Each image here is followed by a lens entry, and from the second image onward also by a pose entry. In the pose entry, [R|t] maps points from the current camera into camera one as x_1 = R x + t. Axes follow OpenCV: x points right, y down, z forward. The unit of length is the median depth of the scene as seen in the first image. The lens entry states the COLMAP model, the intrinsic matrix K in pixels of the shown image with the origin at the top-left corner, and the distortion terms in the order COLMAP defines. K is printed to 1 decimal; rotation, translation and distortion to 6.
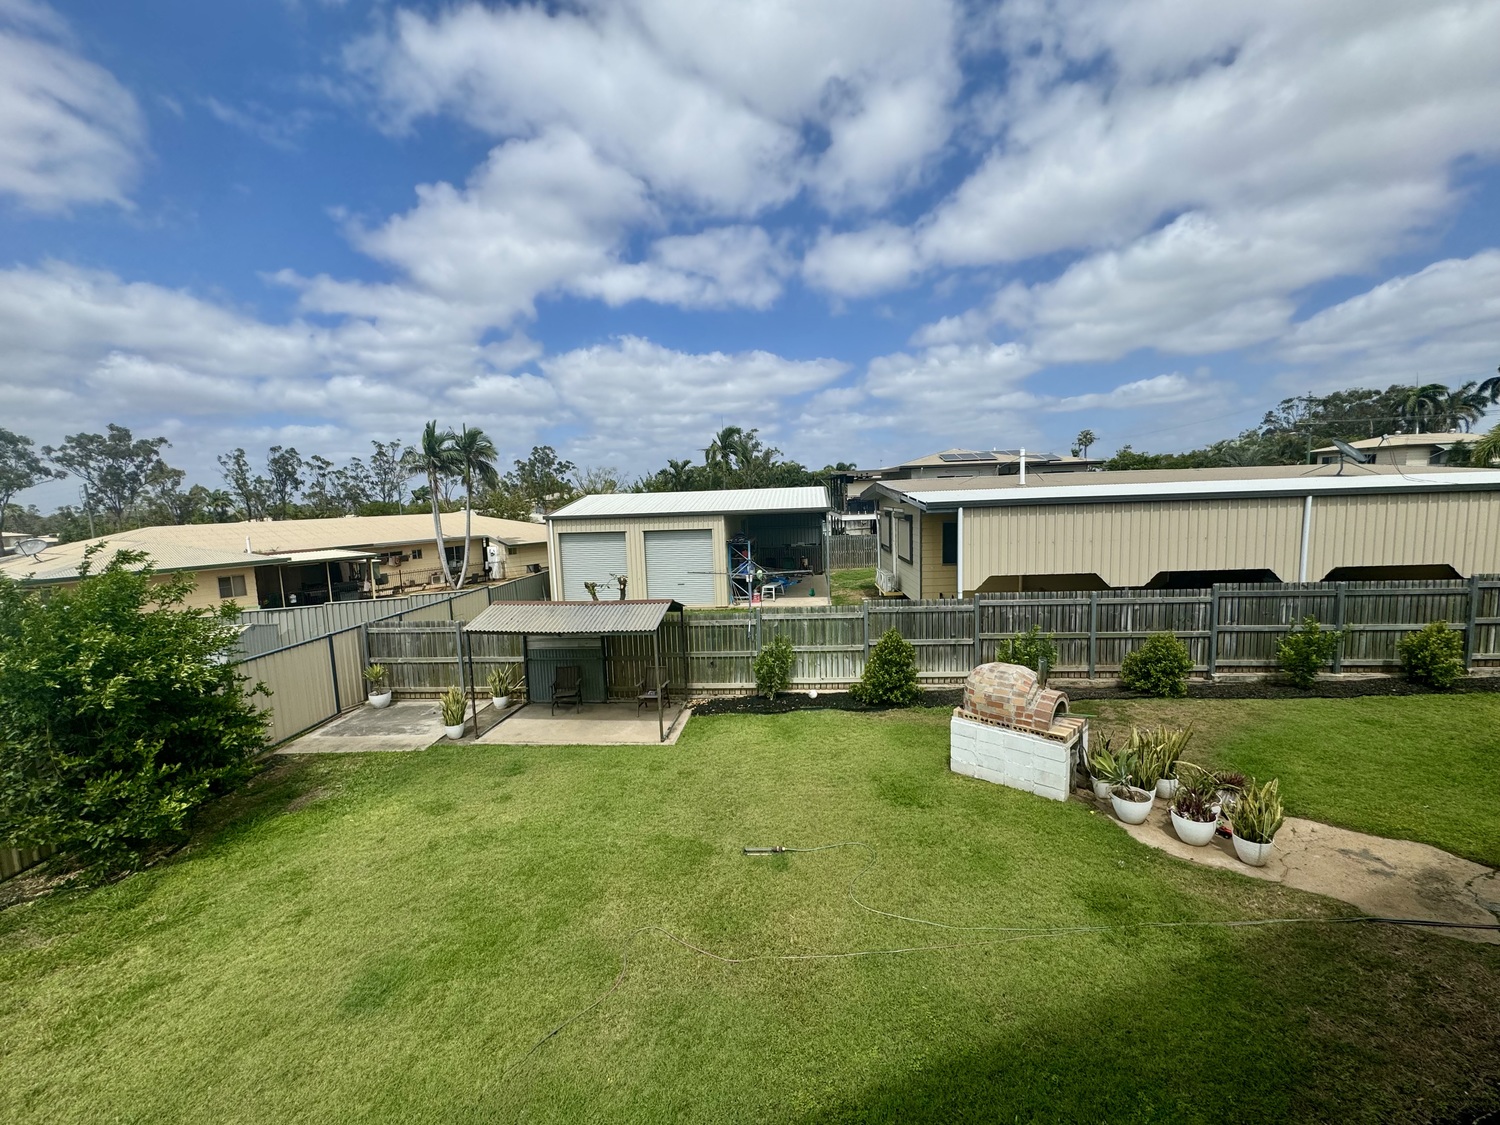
lens RADIAL K [[595.9, 0, 750.0], [0, 595.9, 562.5], [0, 0, 1]] dist [-0.000932, -0.000016]
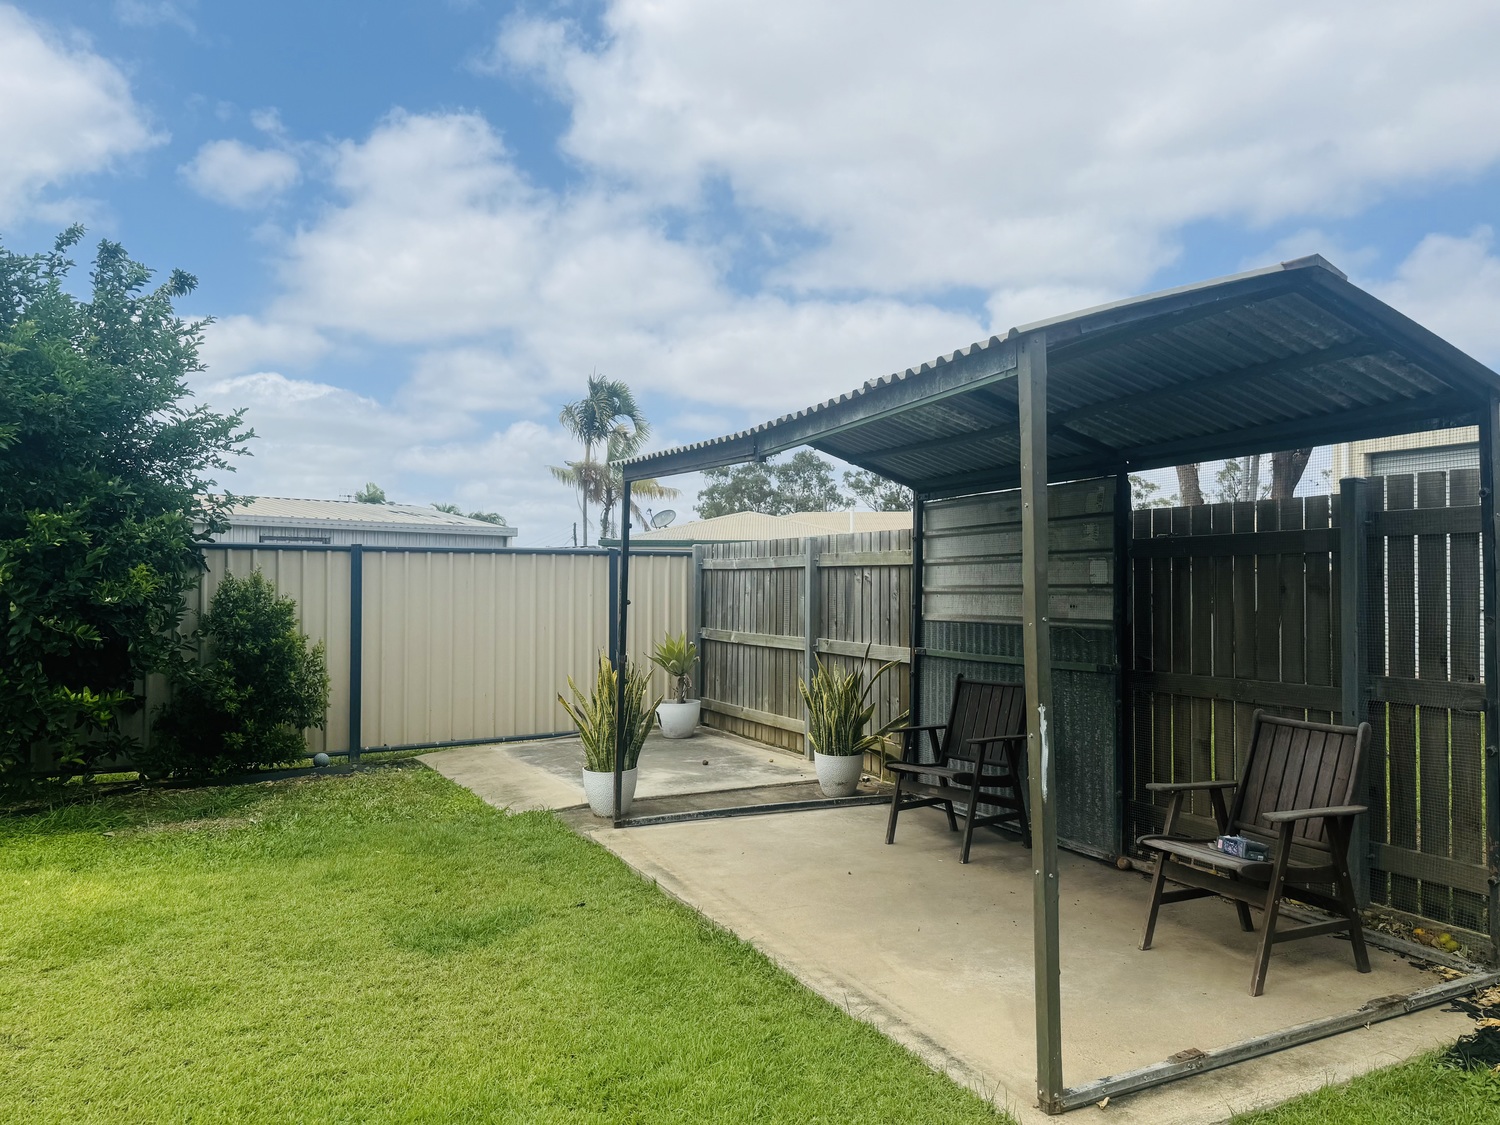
lens RADIAL K [[1020.1, 0, 750.0], [0, 1020.1, 562.5], [0, 0, 1]] dist [0.002488, -0.001211]
pose [[0.531752, 0.013908, -0.846786, 0.020292], [-0.107953, 0.992822, -0.051484, 0.148143], [0.839992, 0.118790, 0.529436, 0.625322]]
